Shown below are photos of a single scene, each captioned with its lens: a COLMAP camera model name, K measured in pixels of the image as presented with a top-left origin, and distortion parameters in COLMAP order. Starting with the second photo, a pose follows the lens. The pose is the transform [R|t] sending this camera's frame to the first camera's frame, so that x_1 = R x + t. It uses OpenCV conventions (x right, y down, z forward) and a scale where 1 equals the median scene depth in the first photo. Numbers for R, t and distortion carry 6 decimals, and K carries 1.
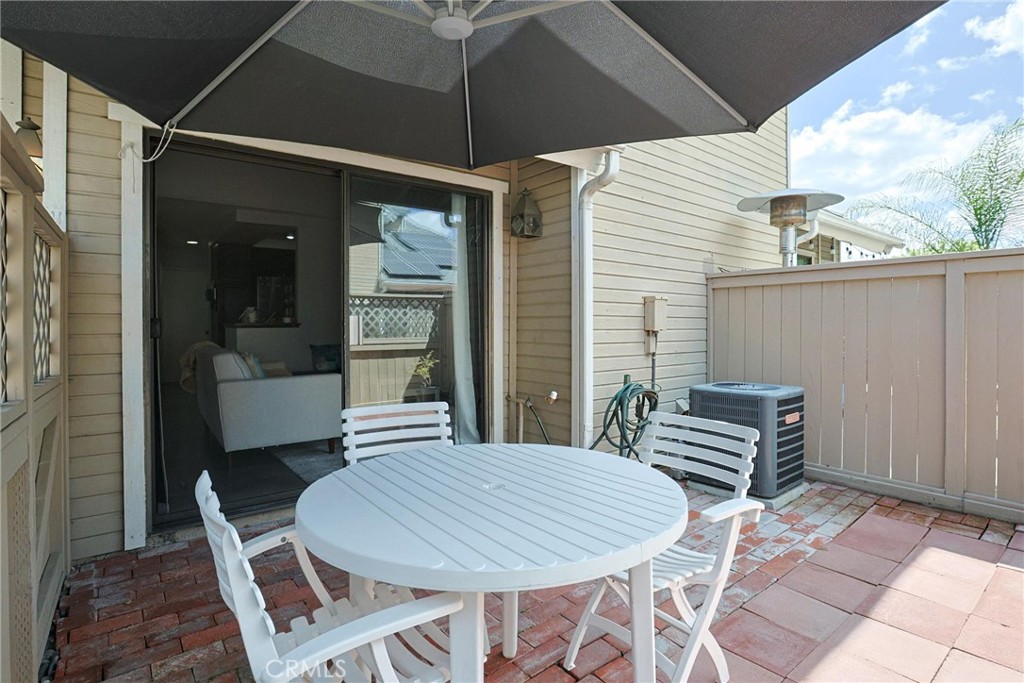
lens RADIAL K [[500.3, 0, 512.9], [0, 500.3, 335.7], [0, 0, 1]] dist [-0.042753, 0.014250]
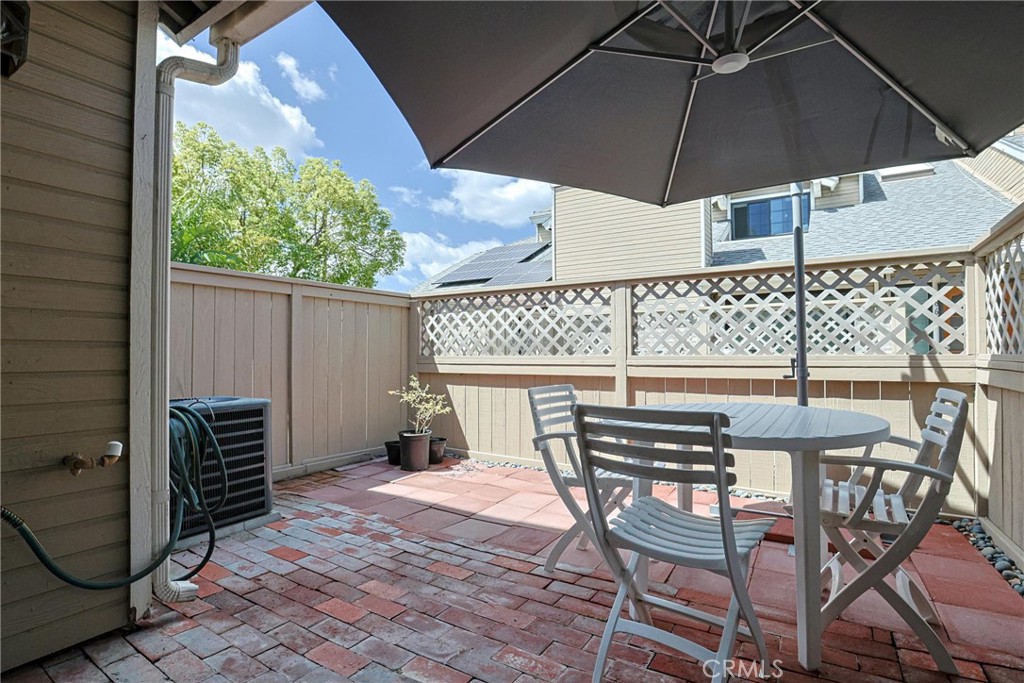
lens RADIAL K [[500.3, 0, 512.1], [0, 500.3, 347.0], [0, 0, 1]] dist [-0.042753, 0.014250]
pose [[-0.340731, 0.016806, 0.940011, -0.578366], [0.010688, 0.999845, -0.014002, 0.039319], [-0.940100, 0.005276, -0.340857, 0.975451]]
